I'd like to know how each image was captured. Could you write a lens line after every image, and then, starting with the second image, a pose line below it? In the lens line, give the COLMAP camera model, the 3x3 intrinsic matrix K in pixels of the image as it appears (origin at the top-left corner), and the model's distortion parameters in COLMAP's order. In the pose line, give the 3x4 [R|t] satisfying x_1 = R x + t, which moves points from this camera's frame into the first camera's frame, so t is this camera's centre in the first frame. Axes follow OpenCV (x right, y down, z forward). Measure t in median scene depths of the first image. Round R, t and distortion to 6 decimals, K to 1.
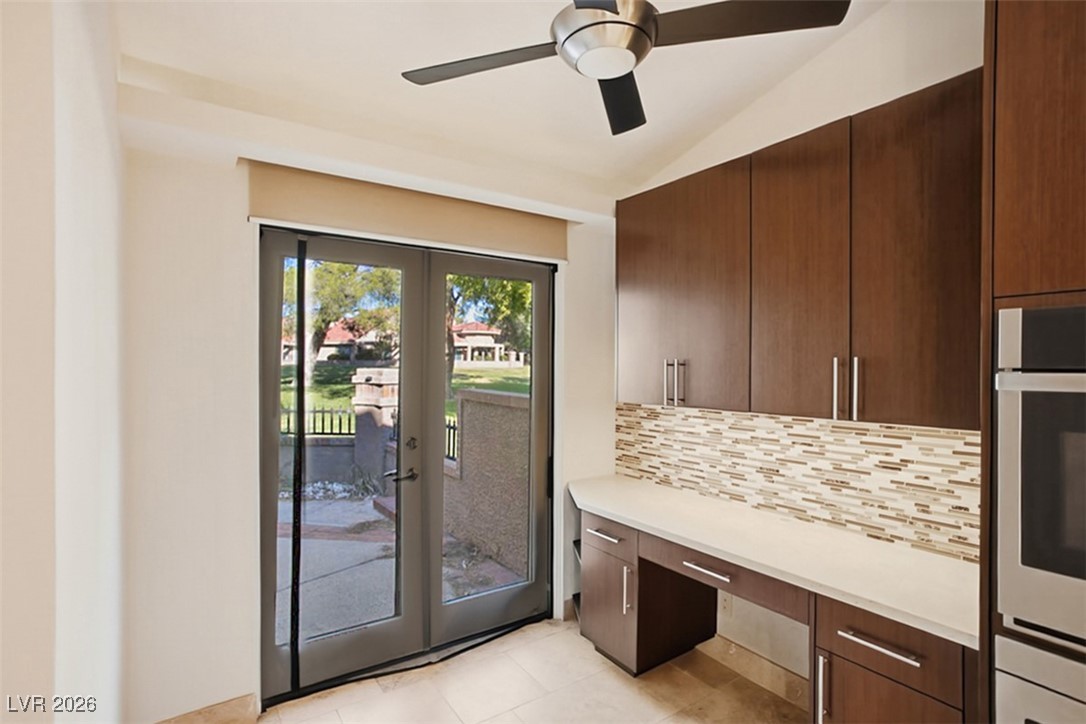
lens RADIAL K [[522.4, 0, 543.0], [0, 522.4, 360.1], [0, 0, 1]] dist [-0.024612, -0.000169]
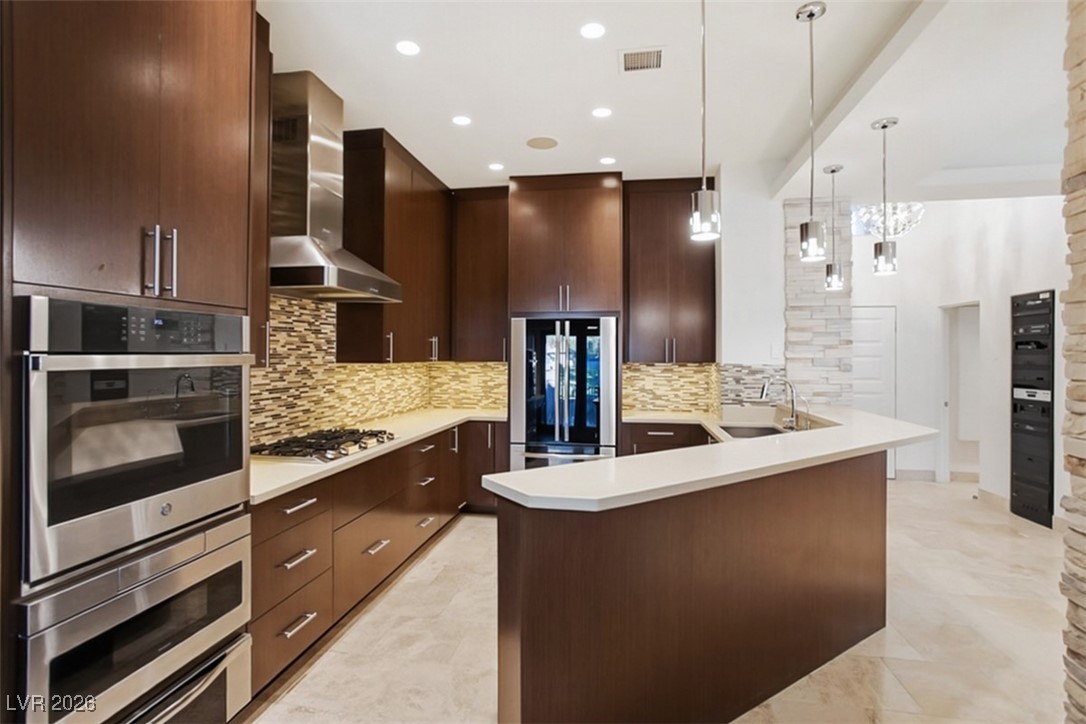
lens RADIAL K [[518.5, 0, 520.8], [0, 518.5, 355.0], [0, 0, 1]] dist [-0.028996, 0.012442]
pose [[-0.704643, -0.005573, 0.709540, -0.374164], [-0.014694, 0.999869, -0.006739, 0.010640], [-0.709409, -0.015175, -0.704633, 0.673012]]
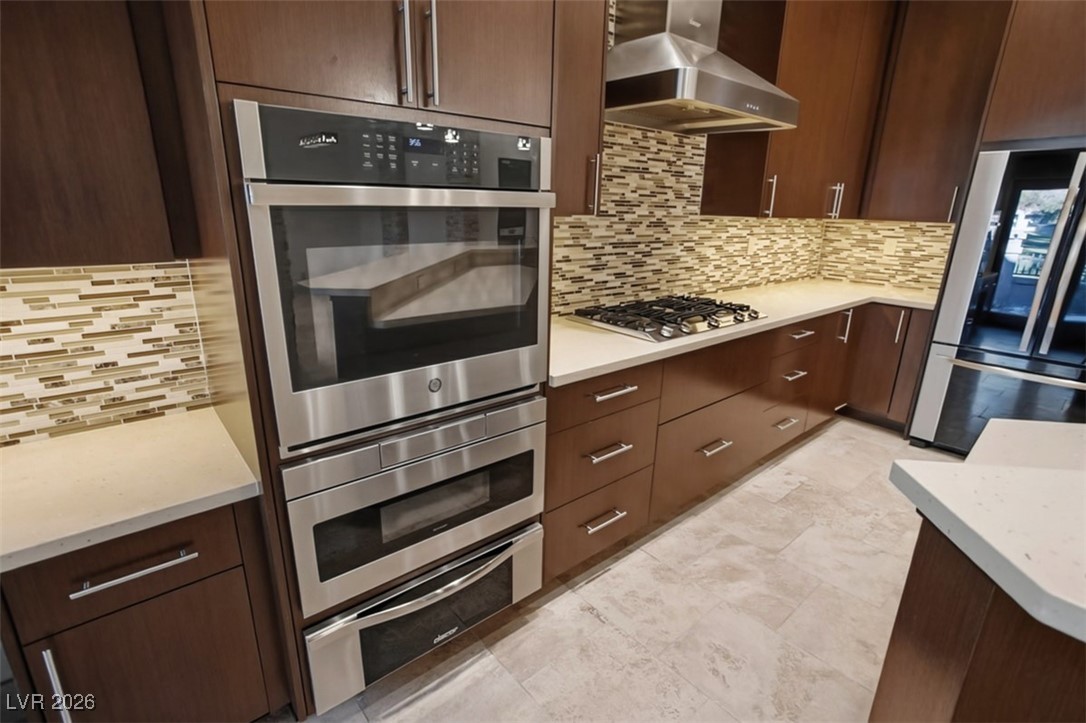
lens RADIAL K [[518.5, 0, 547.8], [0, 518.5, 361.5], [0, 0, 1]] dist [-0.028996, 0.012442]
pose [[-0.118023, -0.292518, 0.948949, -0.022176], [-0.035264, 0.956260, 0.290385, 0.027167], [-0.992385, 0.000809, -0.123176, 0.405335]]
